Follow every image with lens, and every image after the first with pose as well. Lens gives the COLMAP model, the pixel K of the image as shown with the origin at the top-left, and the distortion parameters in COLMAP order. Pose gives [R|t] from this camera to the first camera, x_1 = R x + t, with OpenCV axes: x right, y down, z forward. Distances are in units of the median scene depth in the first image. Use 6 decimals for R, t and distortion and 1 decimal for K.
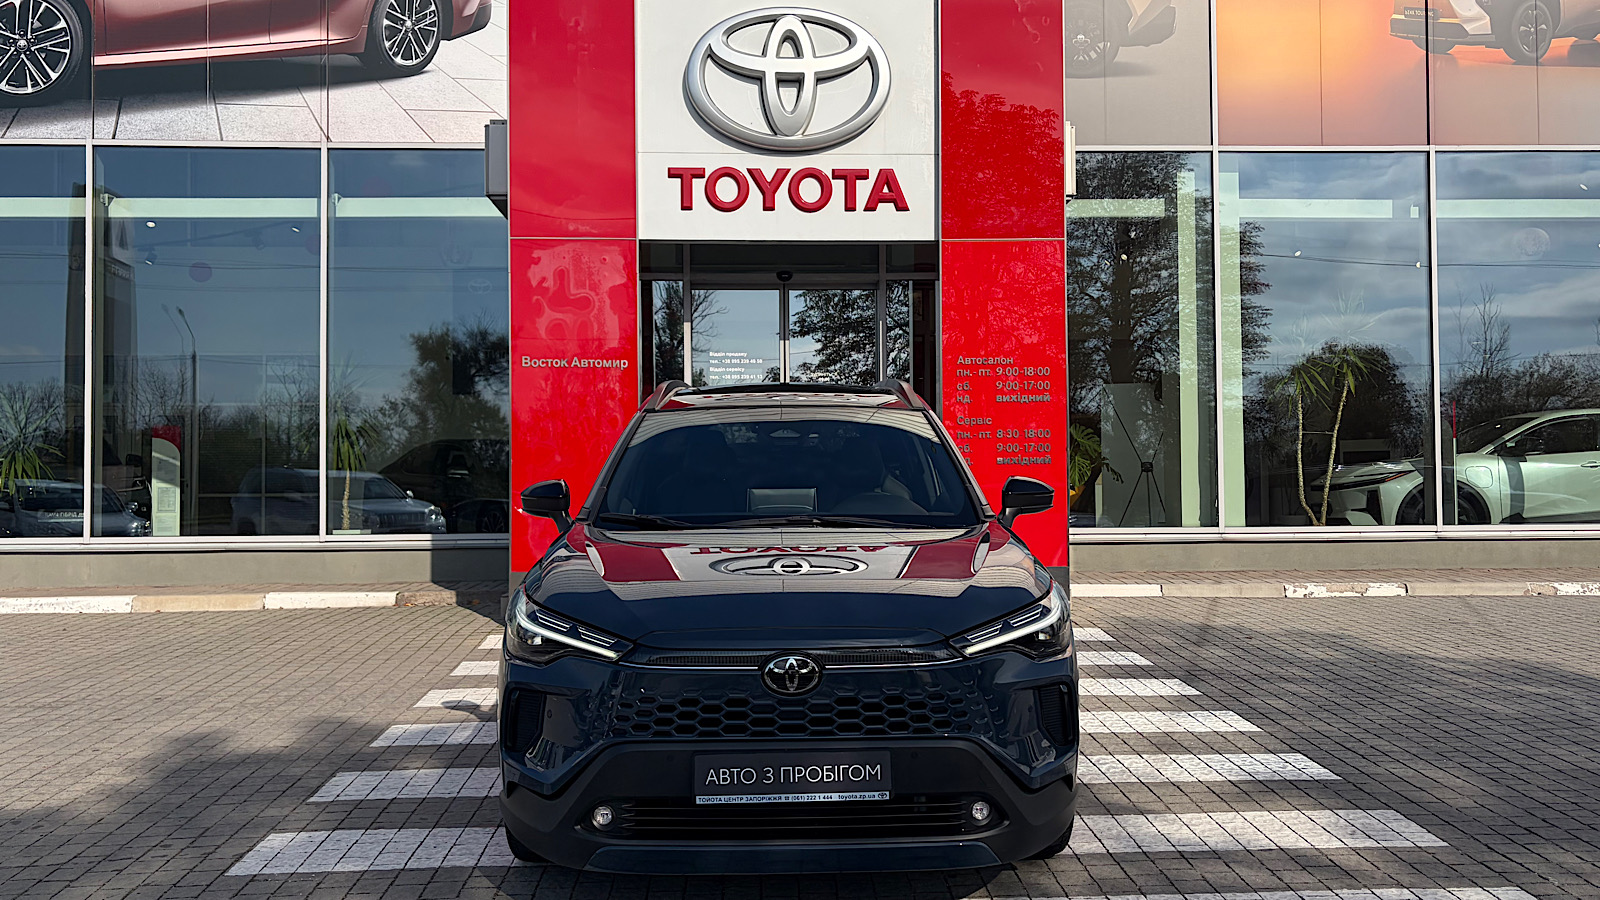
lens RADIAL K [[1276.1, 0, 800.0], [0, 1276.1, 450.0], [0, 0, 1]] dist [0.046721, -0.011198]
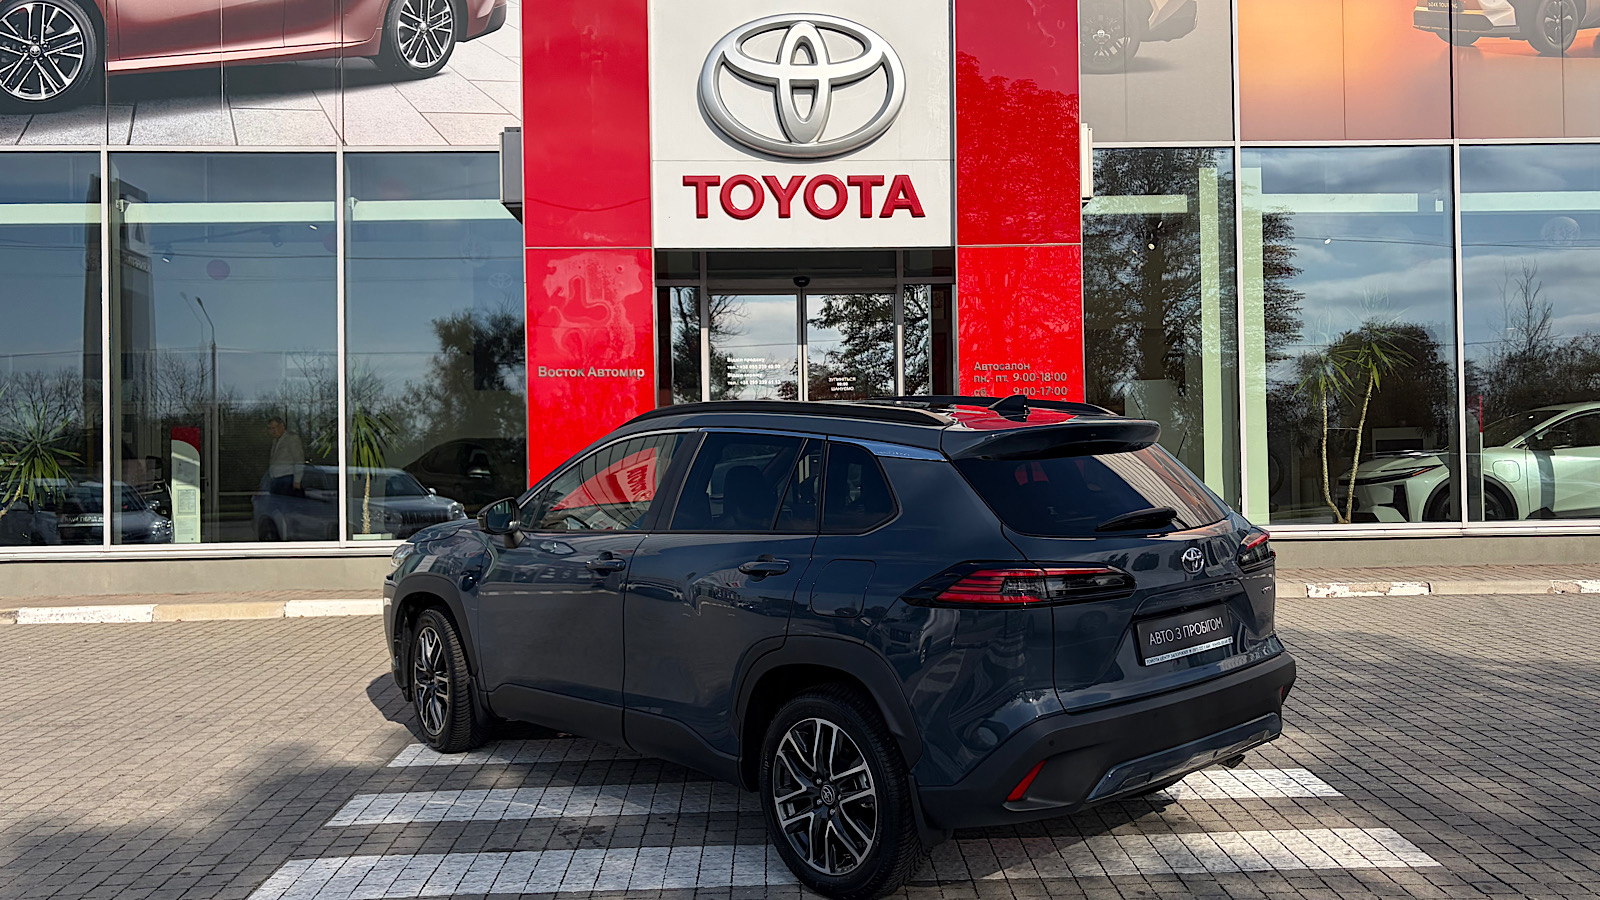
lens RADIAL K [[1298.3, 0, 826.1], [0, 1298.3, 447.7], [0, 0, 1]] dist [0.046094, -0.008861]
pose [[0.999963, -0.007901, -0.003459, 0.009687], [0.007935, 0.999919, 0.009986, -0.016568], [0.003379, -0.010013, 0.999944, -0.015711]]
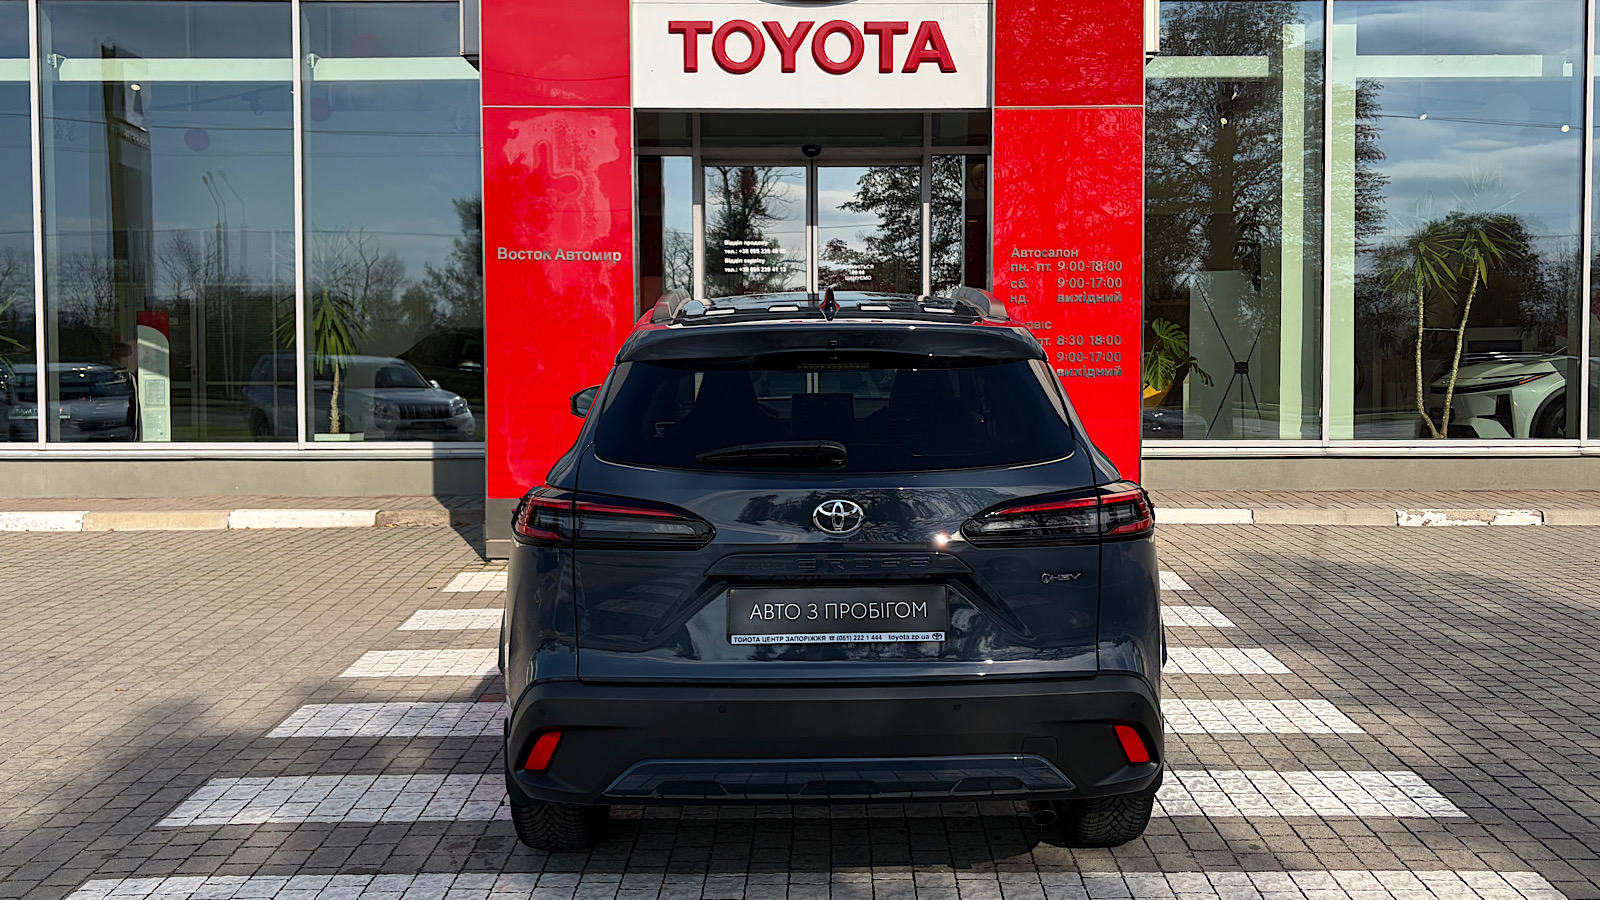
lens RADIAL K [[1357.6, 0, 821.9], [0, 1357.6, 413.4], [0, 0, 1]] dist [0.038756, -0.000821]
pose [[0.999227, 0.006786, -0.038710, 0.031464], [-0.004281, 0.997913, 0.064431, -0.020186], [0.039066, -0.064215, 0.997171, 0.088760]]
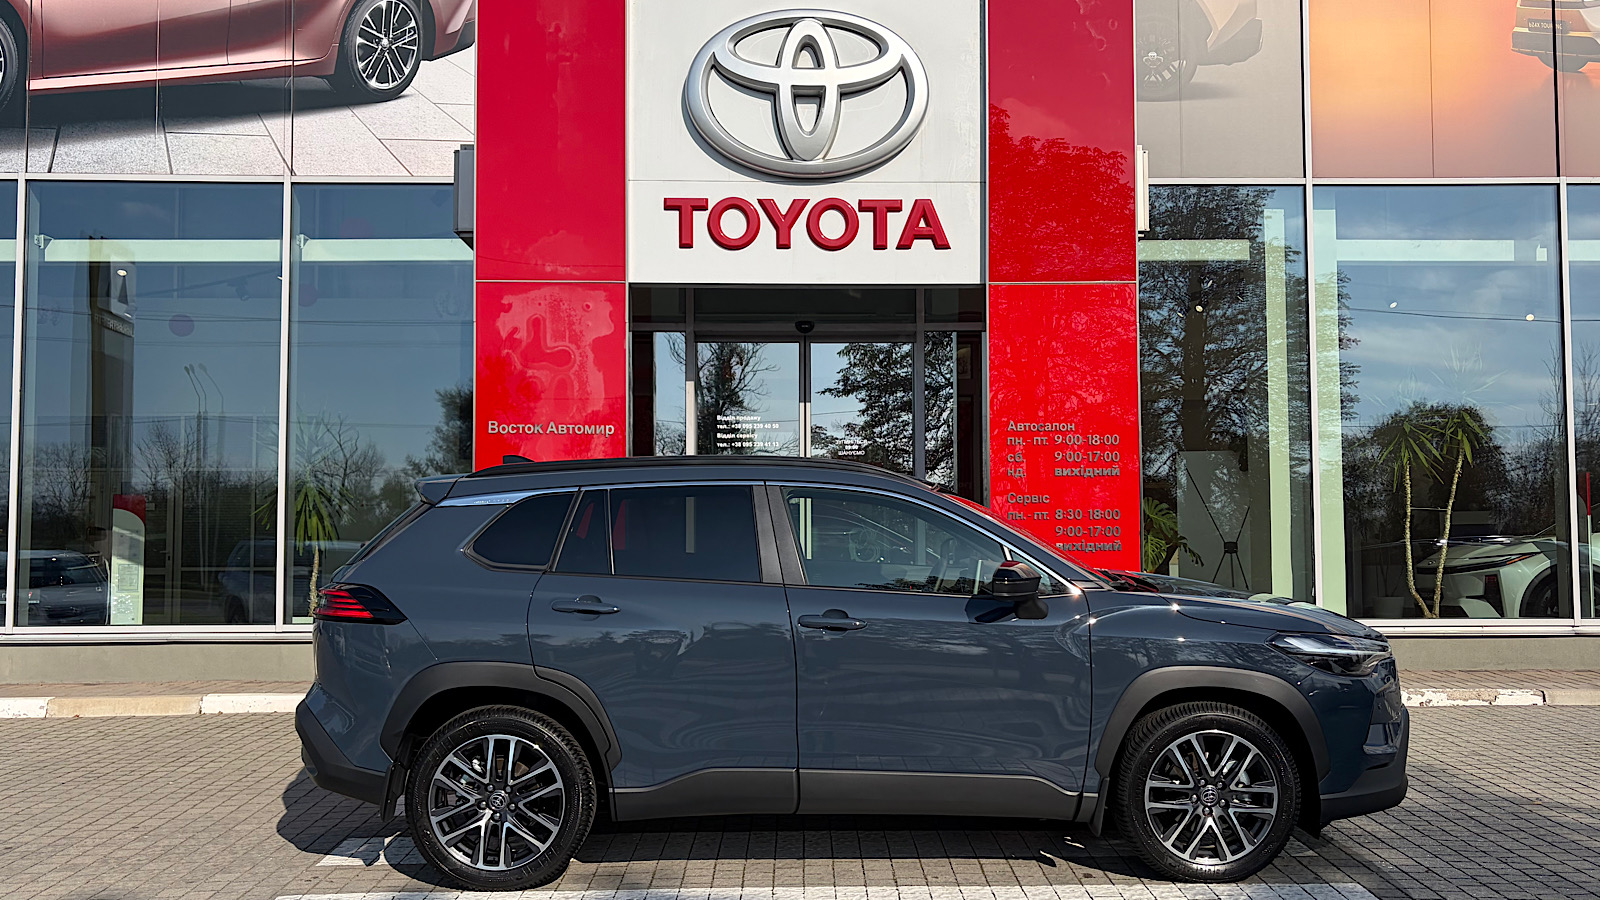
lens RADIAL K [[1346.4, 0, 823.5], [0, 1346.4, 482.1], [0, 0, 1]] dist [0.043279, -0.002953]
pose [[0.999797, 0.002423, -0.020004, 0.018852], [-0.002905, 0.999706, -0.024085, -0.011365], [0.019939, 0.024138, 0.999510, 0.108383]]
